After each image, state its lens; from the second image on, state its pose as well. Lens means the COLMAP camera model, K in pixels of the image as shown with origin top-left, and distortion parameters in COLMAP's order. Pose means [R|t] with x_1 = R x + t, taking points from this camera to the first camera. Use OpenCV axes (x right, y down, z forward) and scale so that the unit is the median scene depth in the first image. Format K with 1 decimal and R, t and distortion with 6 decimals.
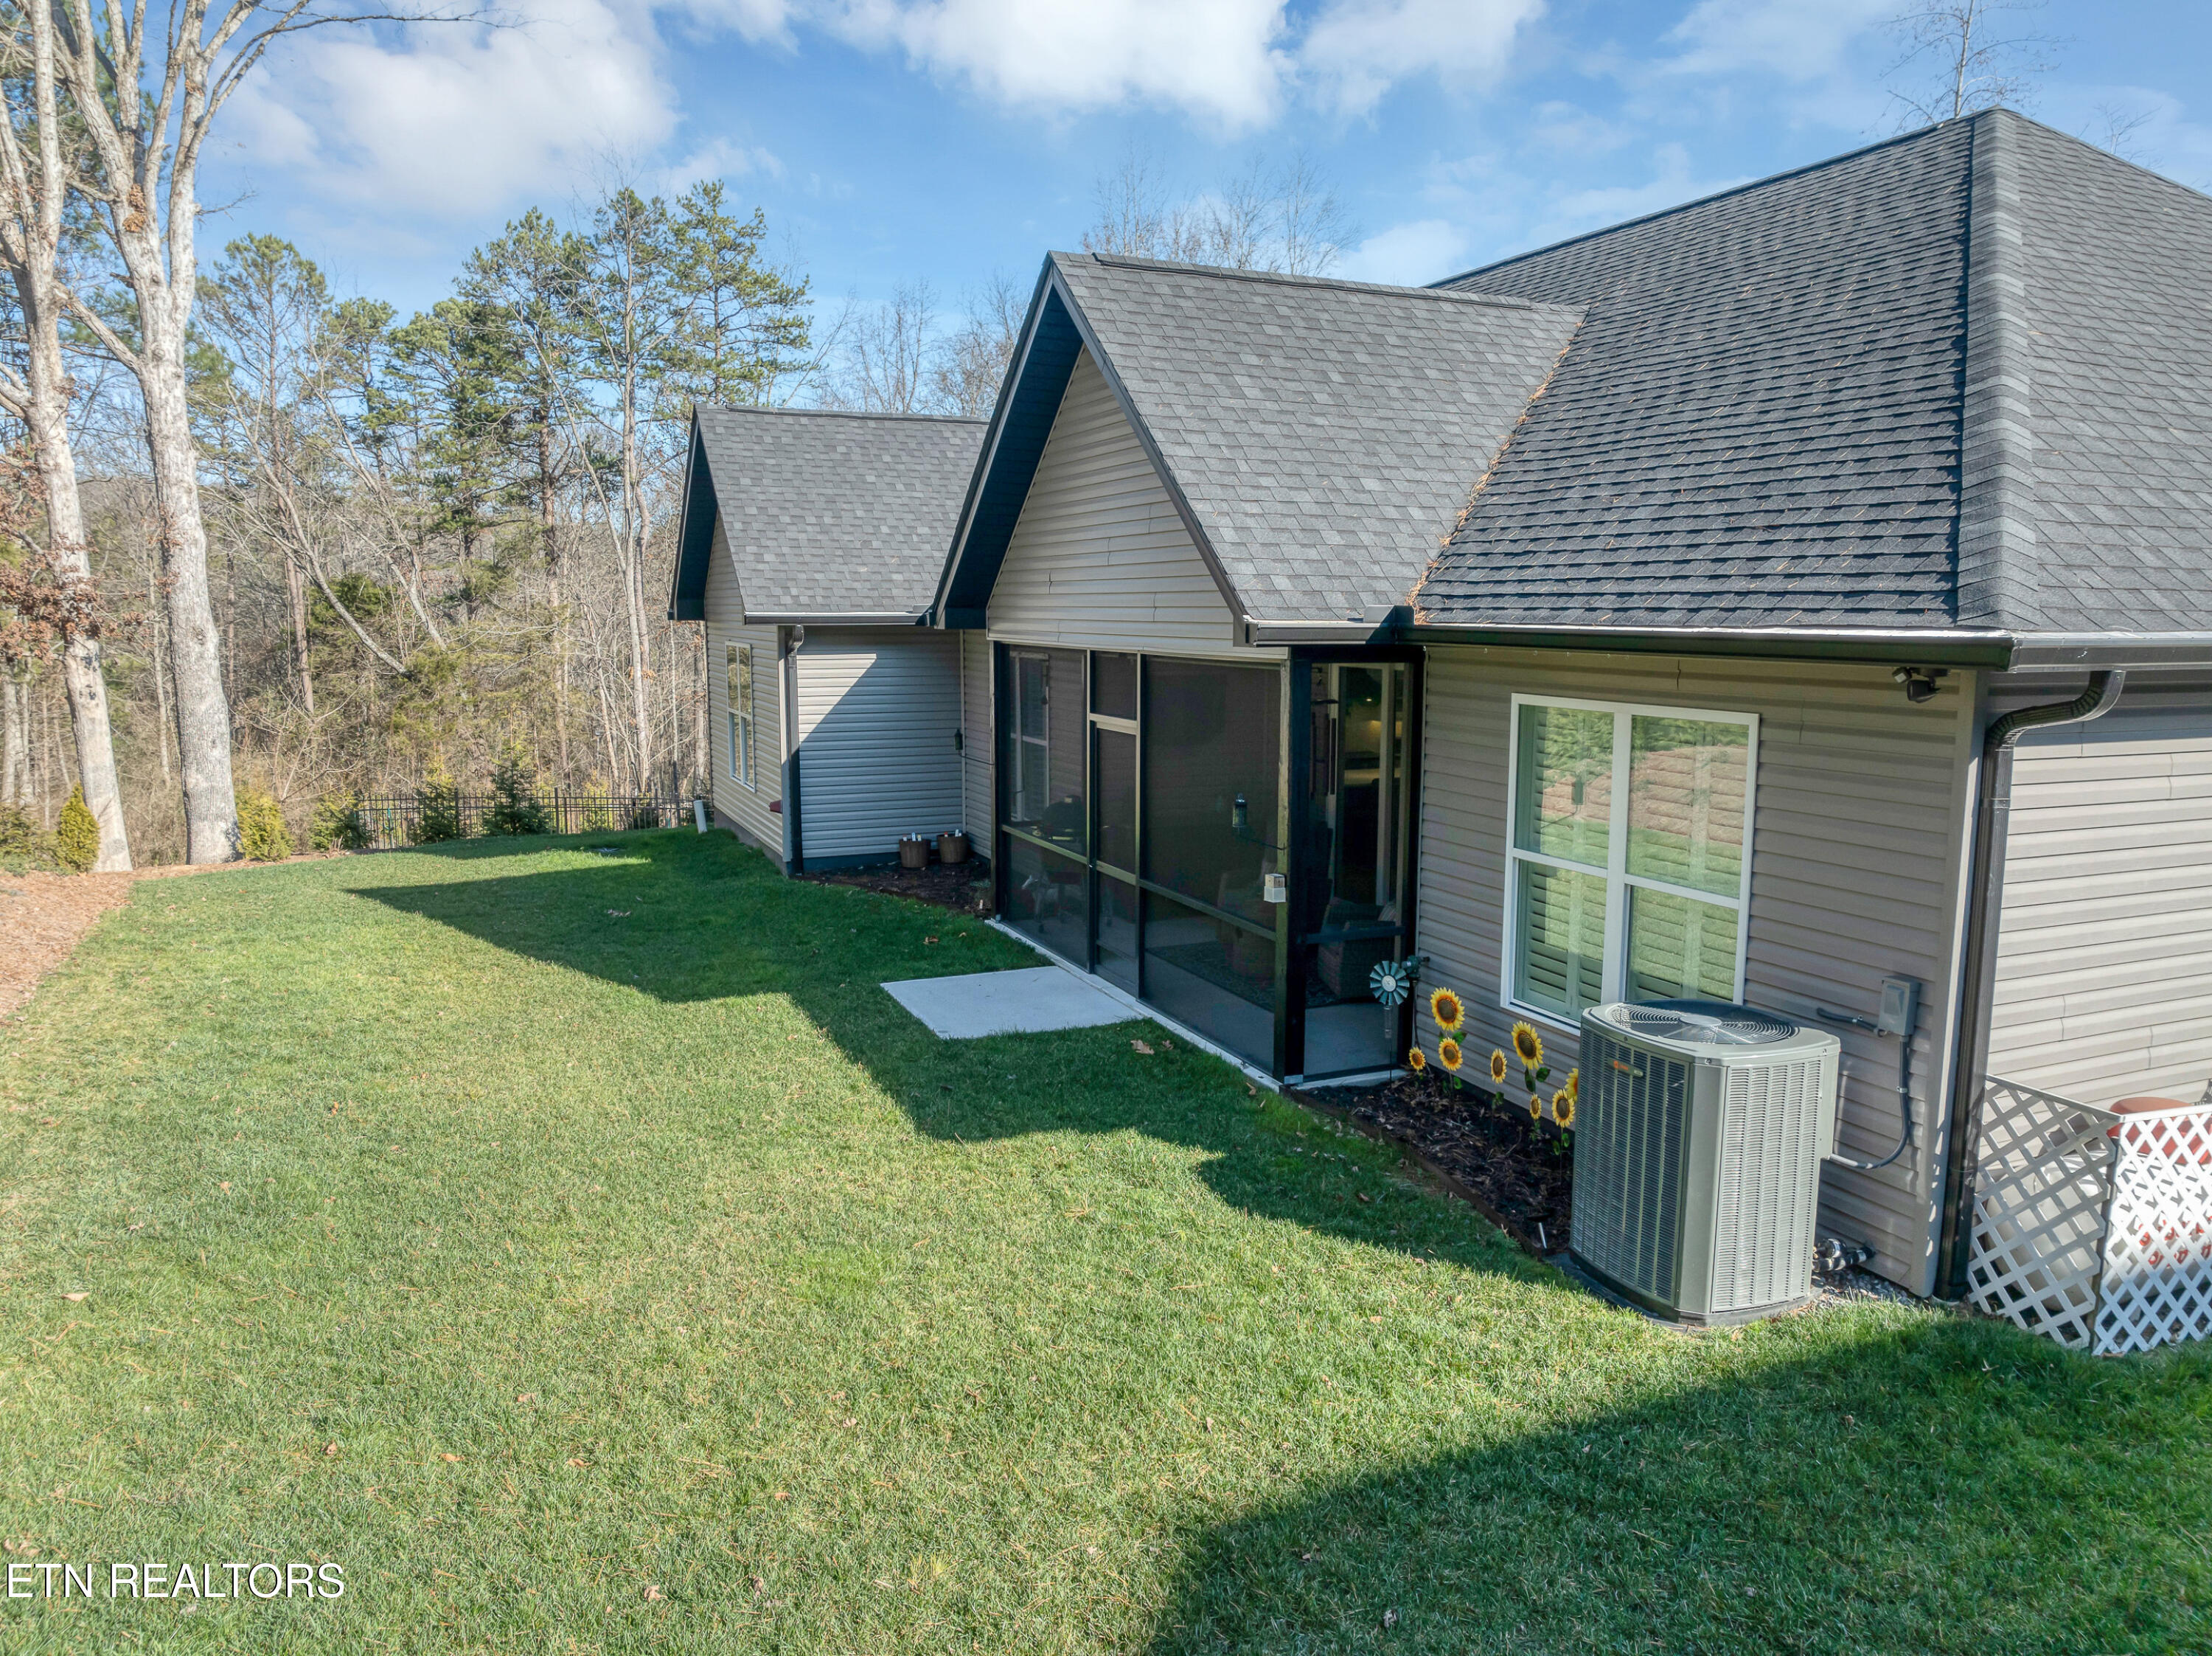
lens RADIAL K [[1560.2, 0, 1106.0], [0, 1560.2, 828.0], [0, 0, 1]] dist [-0.038589, -0.001031]
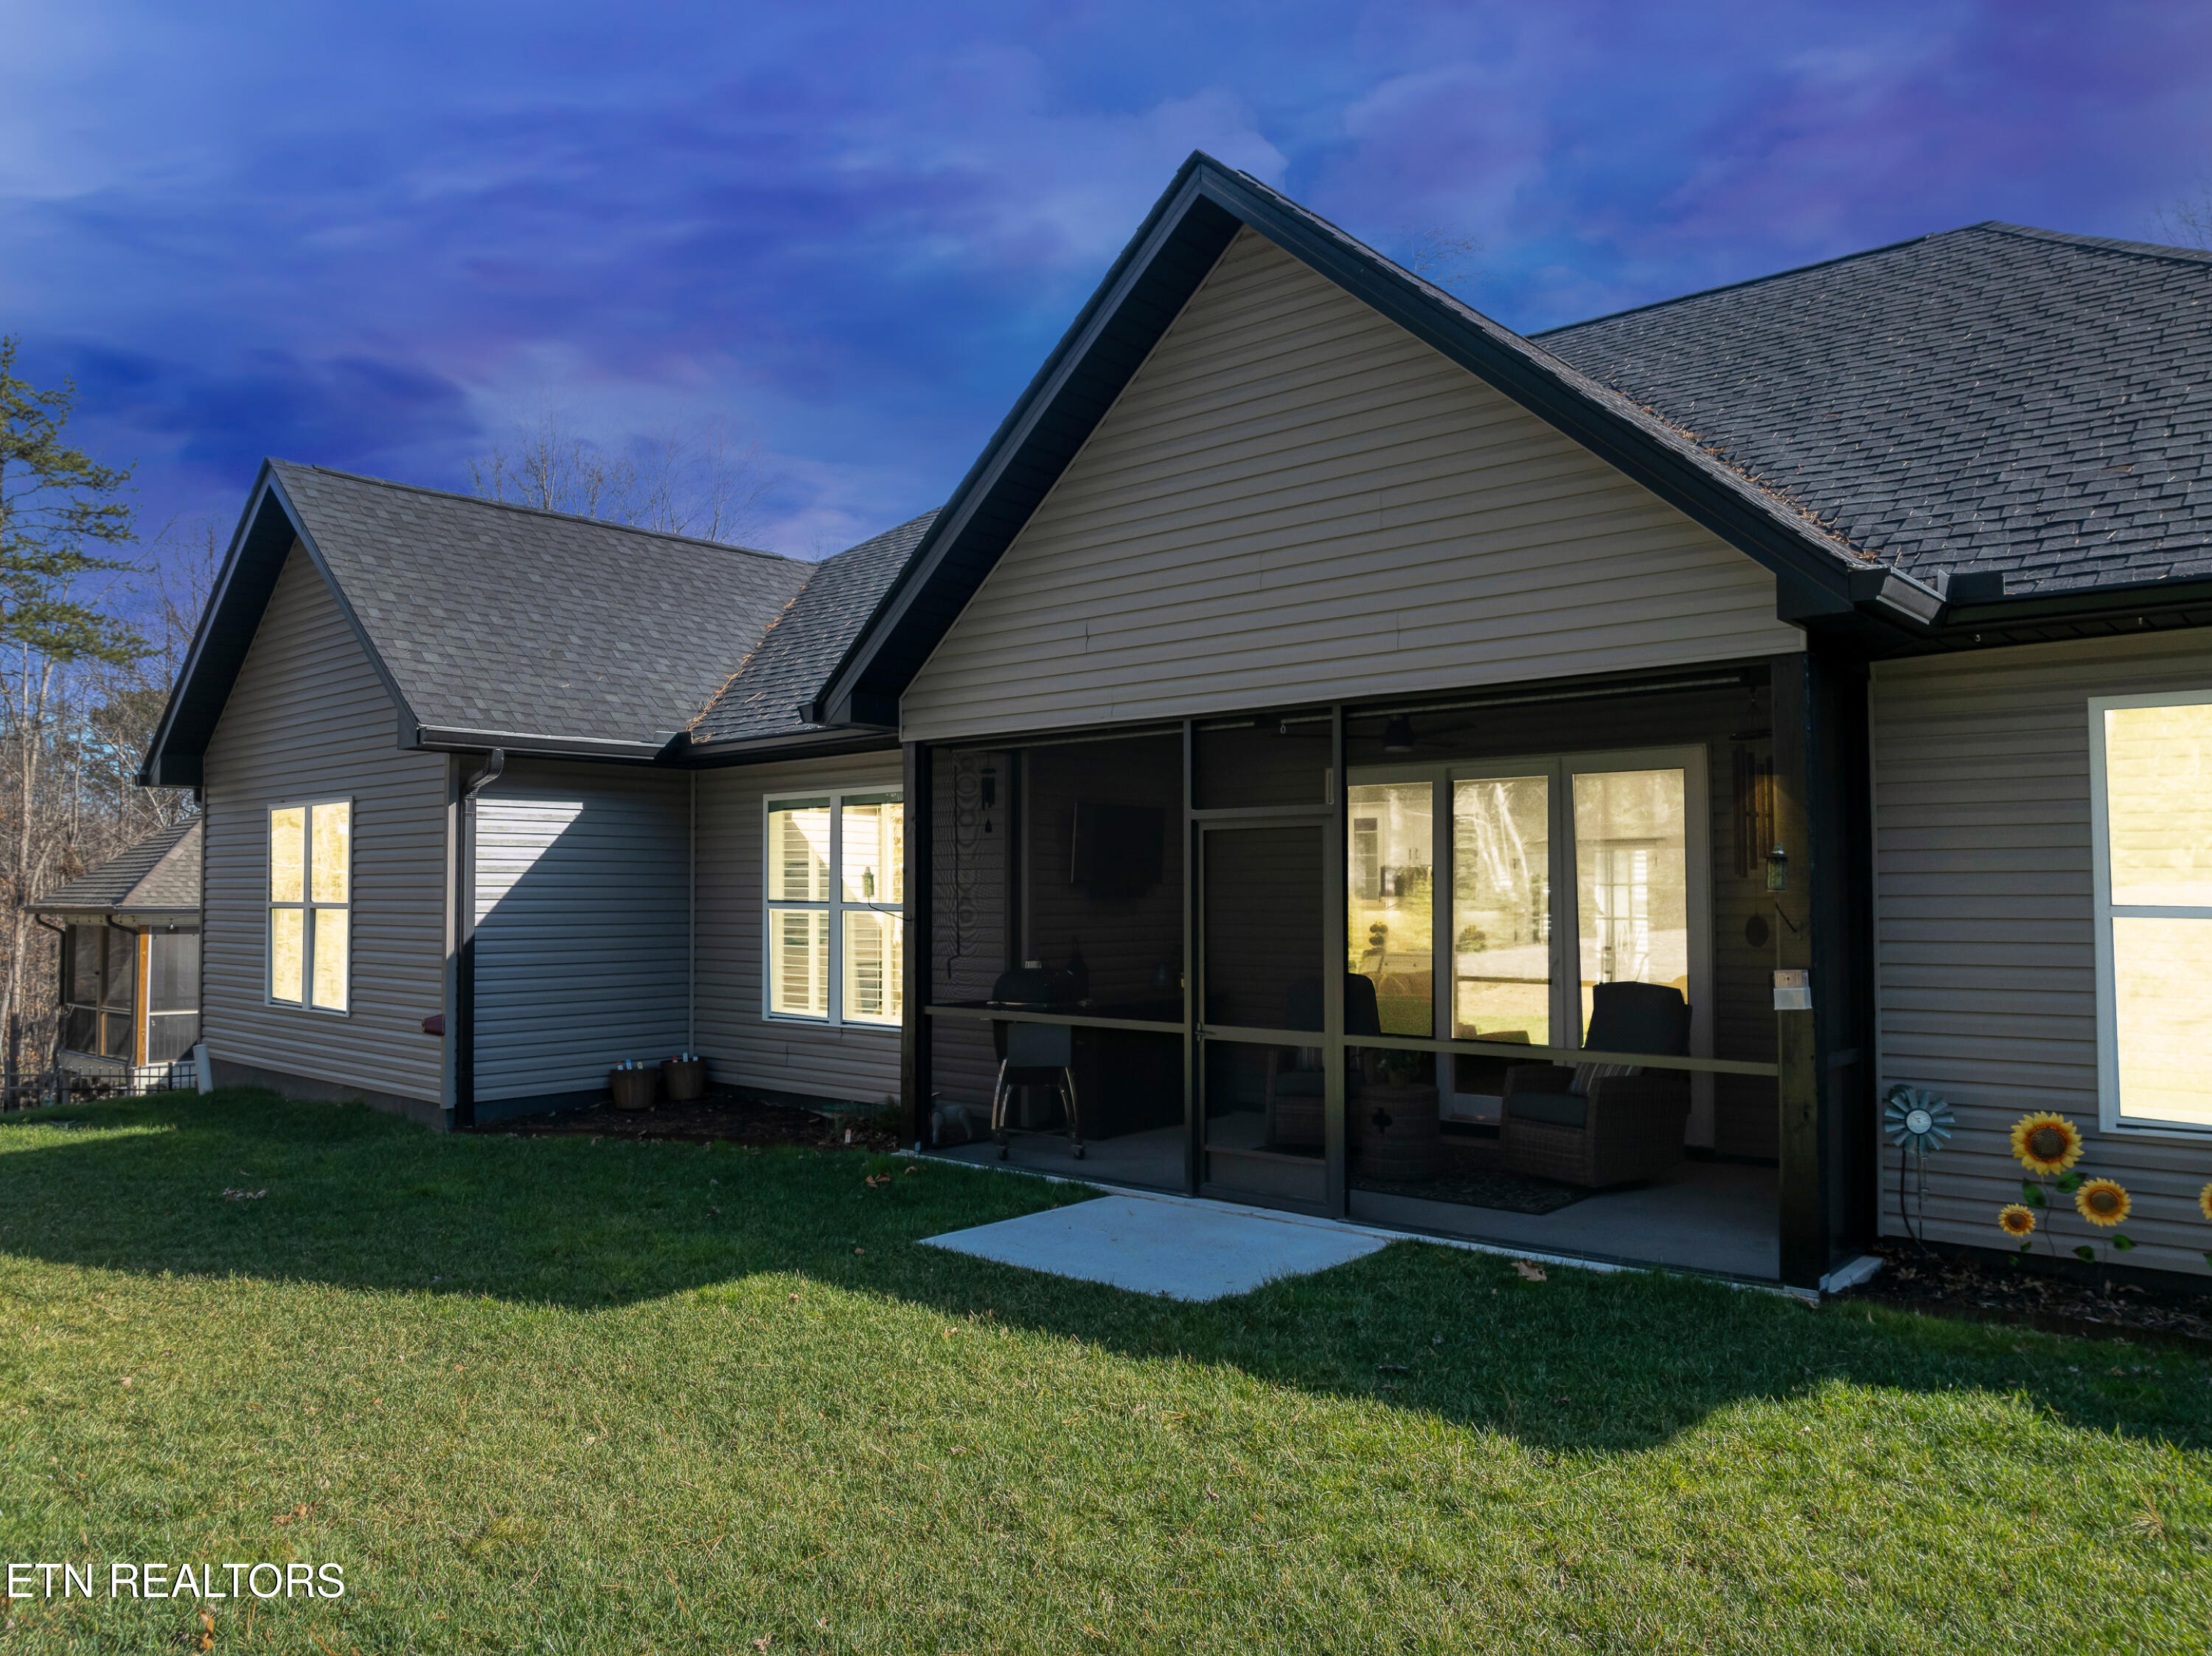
lens RADIAL K [[1560.2, 0, 1106.0], [0, 1560.2, 828.0], [0, 0, 1]] dist [-0.038589, -0.001031]
pose [[0.901671, 0.013747, 0.432204, -0.241179], [0.065957, 0.983427, -0.168879, 0.034295], [-0.427362, 0.180780, 0.885822, 0.282515]]
